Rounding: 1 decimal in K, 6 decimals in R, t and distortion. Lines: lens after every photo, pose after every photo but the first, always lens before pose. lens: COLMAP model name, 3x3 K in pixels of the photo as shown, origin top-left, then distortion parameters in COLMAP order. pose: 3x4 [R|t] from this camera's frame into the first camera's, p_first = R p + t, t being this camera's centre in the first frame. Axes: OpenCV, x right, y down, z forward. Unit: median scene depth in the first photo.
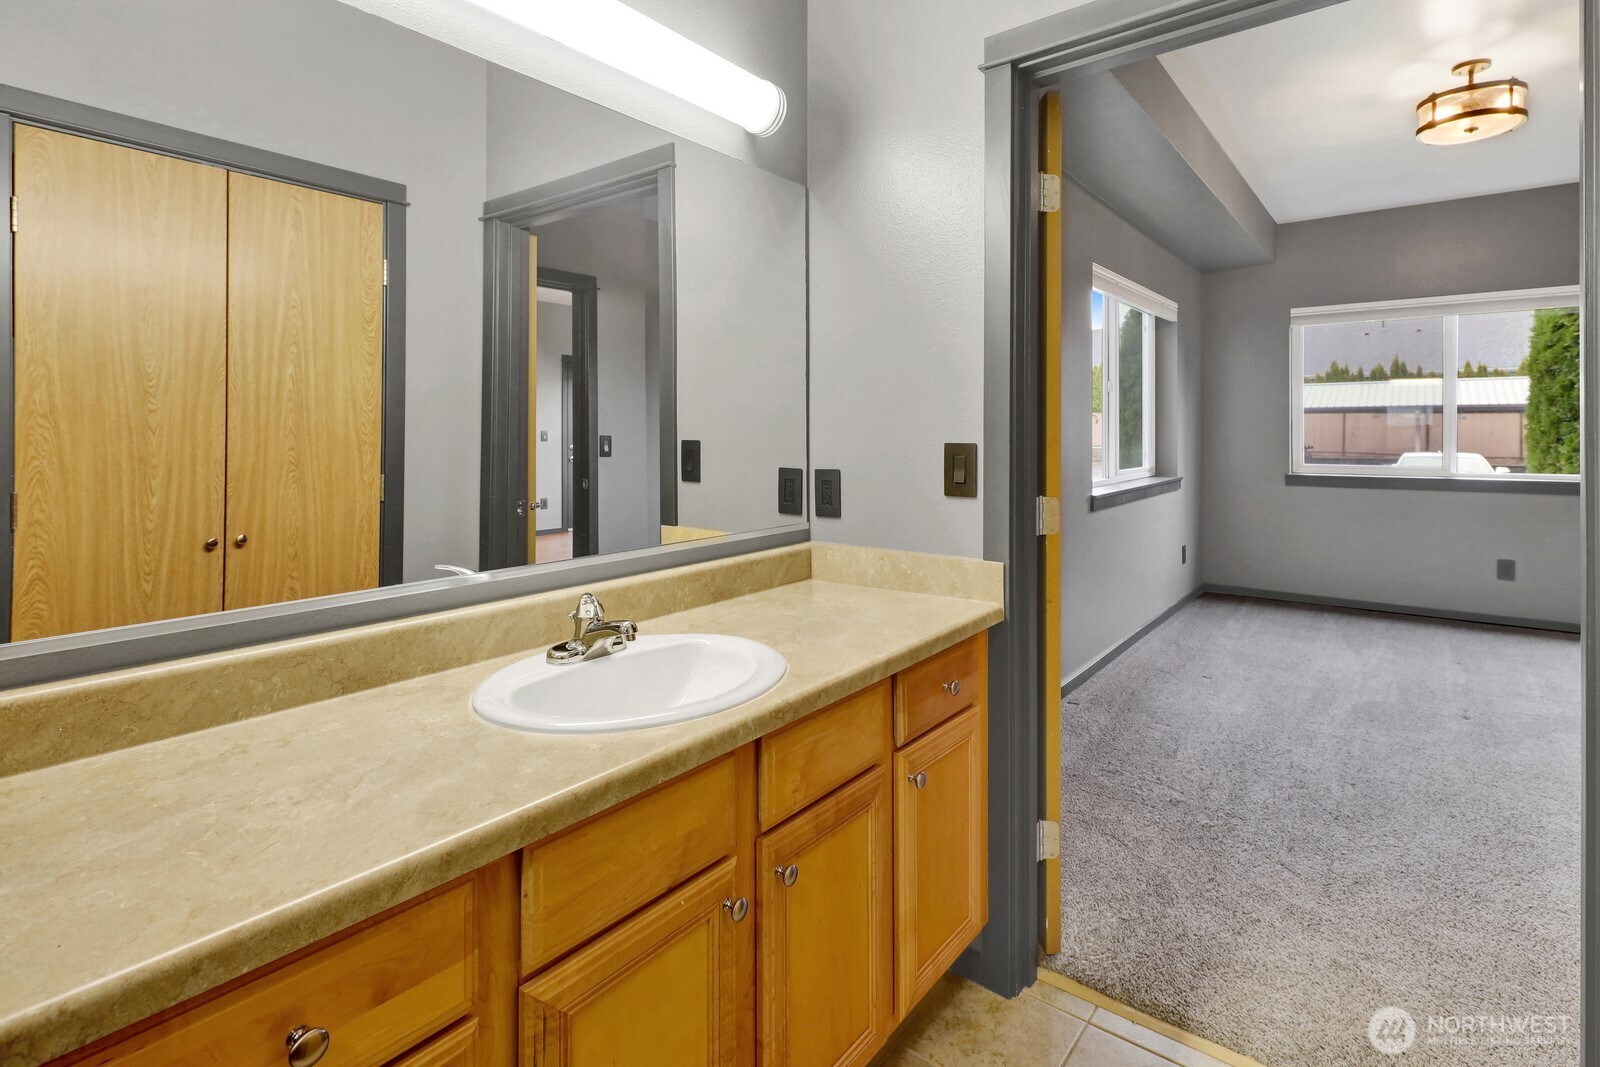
lens RADIAL K [[795.2, 0, 799.1], [0, 795.2, 456.2], [0, 0, 1]] dist [0.014928, -0.000058]
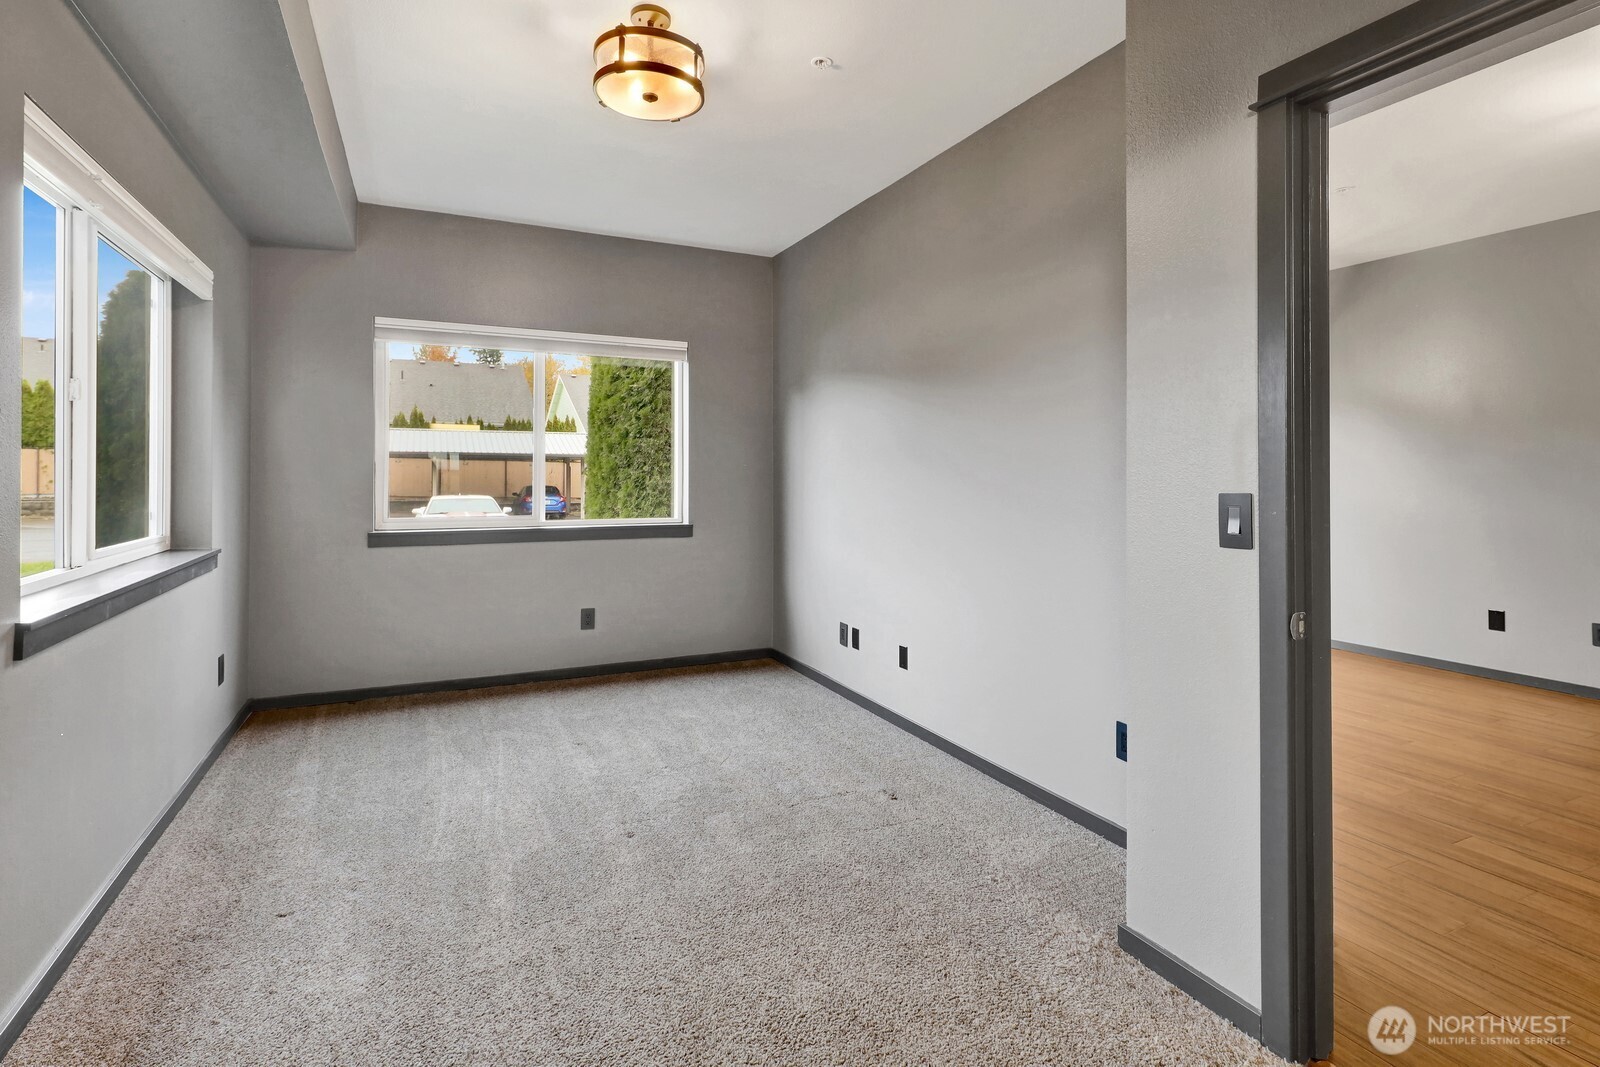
lens RADIAL K [[795.2, 0, 799.1], [0, 795.2, 456.2], [0, 0, 1]] dist [0.014928, -0.000058]
pose [[0.452314, 0.026341, 0.891470, 0.124016], [0.022229, 0.998920, -0.040795, -0.010421], [-0.891582, 0.038269, 0.451240, 0.311571]]
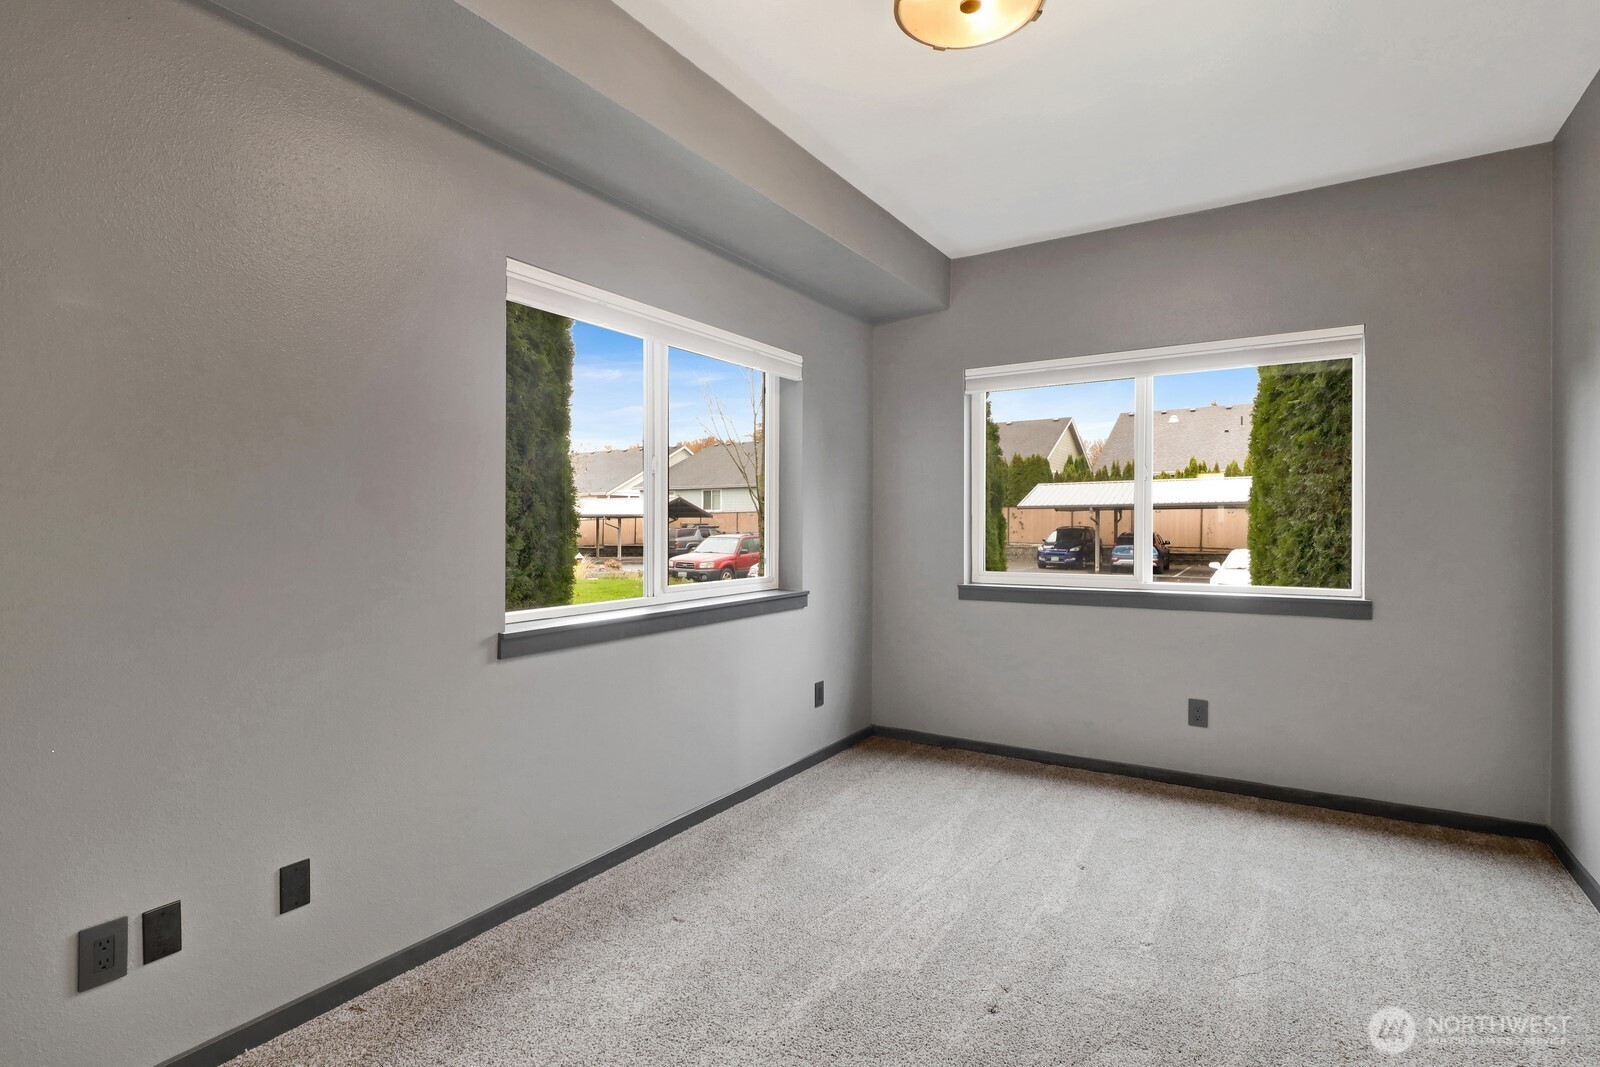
lens RADIAL K [[800.0, 0, 784.3], [0, 800.0, 526.3], [0, 0, 1]] dist [0.016325, -0.008126]
pose [[0.995783, 0.001048, 0.091733, 0.392795], [0.001791, 0.999522, -0.030860, -0.010421], [-0.091722, 0.030894, 0.995305, 0.269524]]
